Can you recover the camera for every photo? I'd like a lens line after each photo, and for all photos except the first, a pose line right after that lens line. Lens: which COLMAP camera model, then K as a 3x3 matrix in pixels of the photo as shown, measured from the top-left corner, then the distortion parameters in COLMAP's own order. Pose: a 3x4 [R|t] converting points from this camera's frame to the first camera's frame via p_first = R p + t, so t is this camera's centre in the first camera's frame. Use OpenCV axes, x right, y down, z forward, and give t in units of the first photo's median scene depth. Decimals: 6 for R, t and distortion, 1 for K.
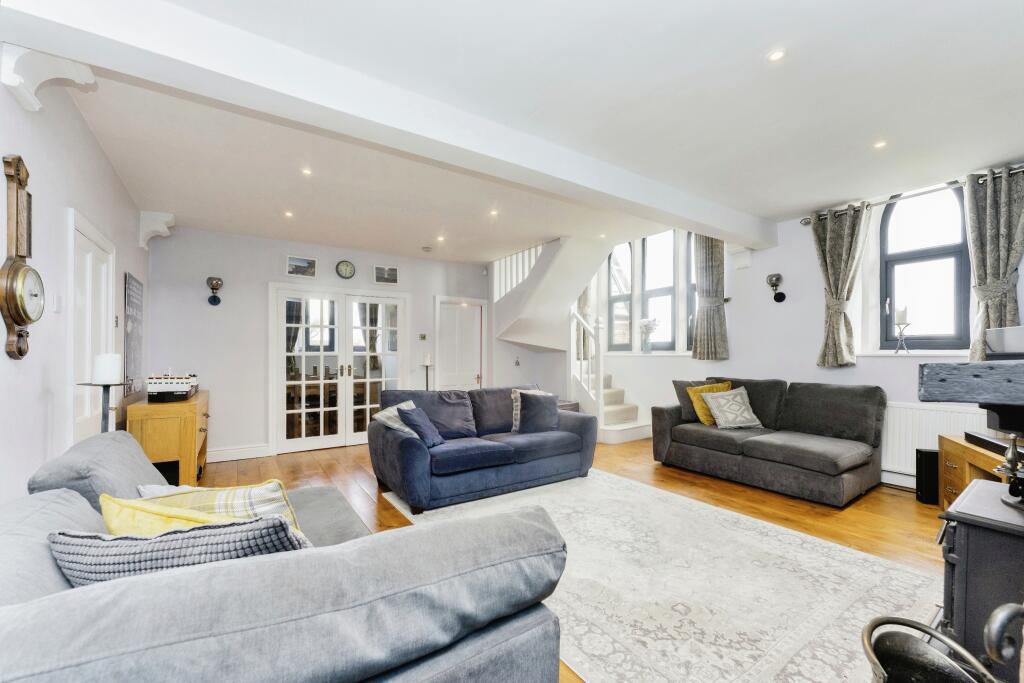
lens RADIAL K [[417.6, 0, 513.6], [0, 417.6, 356.8], [0, 0, 1]] dist [-0.000366, -0.000044]
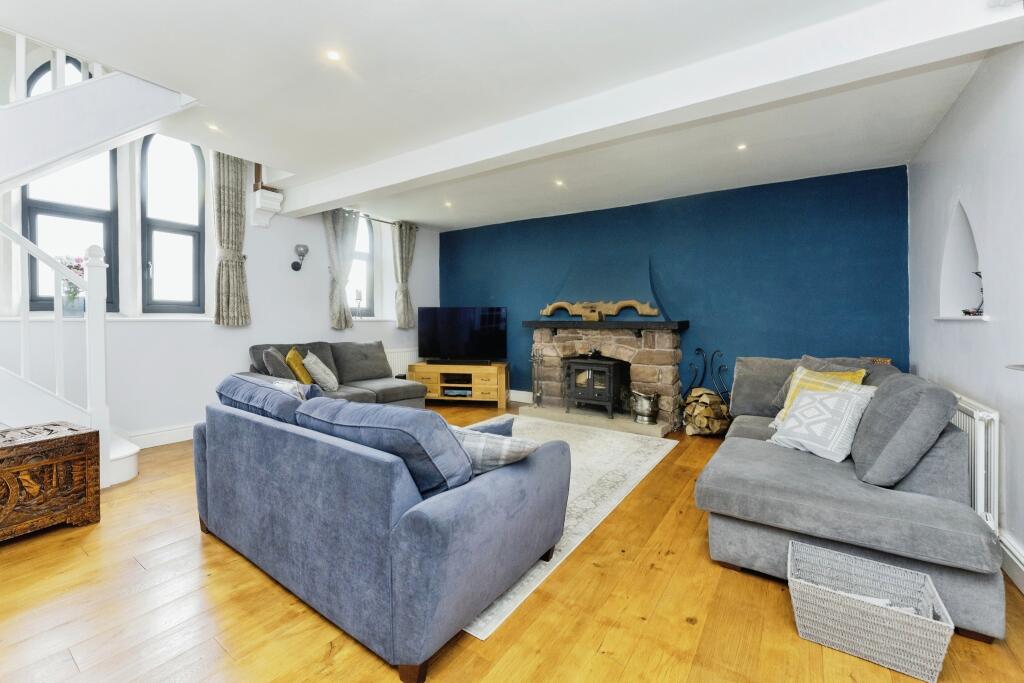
lens RADIAL K [[423.9, 0, 513.0], [0, 423.9, 326.8], [0, 0, 1]] dist [0.000778, 0.000053]
pose [[-0.361486, -0.016738, 0.932227, -0.480962], [-0.003581, 0.999856, 0.016563, -0.006660], [-0.932371, 0.002649, -0.361494, 0.733903]]
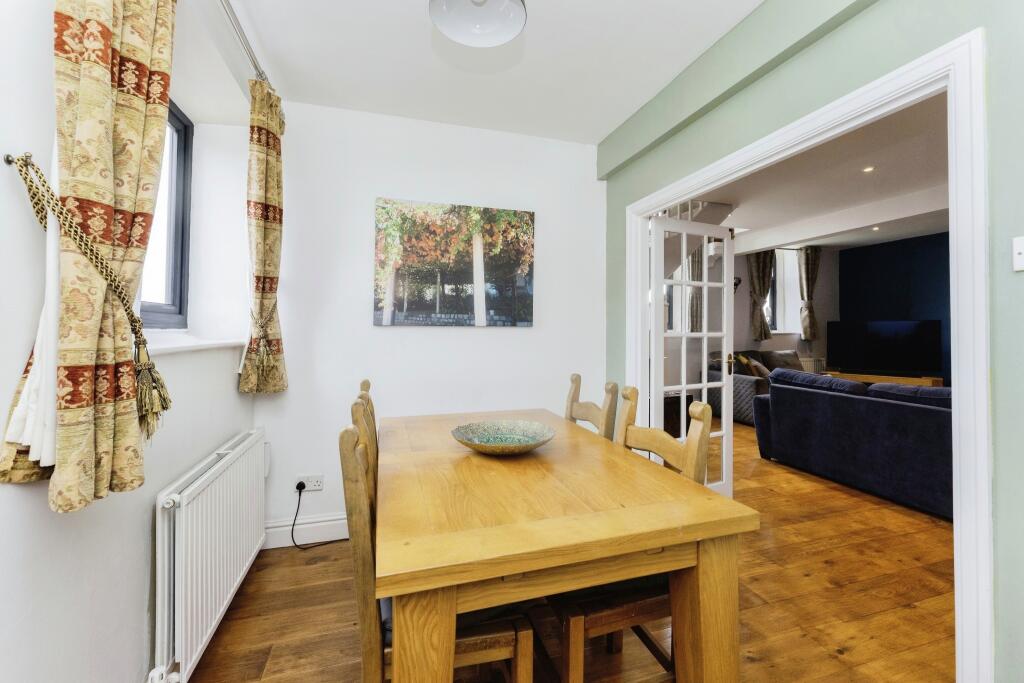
lens RADIAL K [[423.9, 0, 513.0], [0, 423.9, 326.8], [0, 0, 1]] dist [0.000778, 0.000053]
pose [[0.296388, -0.000979, 0.955067, -0.828574], [-0.004618, 0.999986, 0.002458, -0.023048], [-0.955056, -0.005139, 0.296379, 1.084491]]
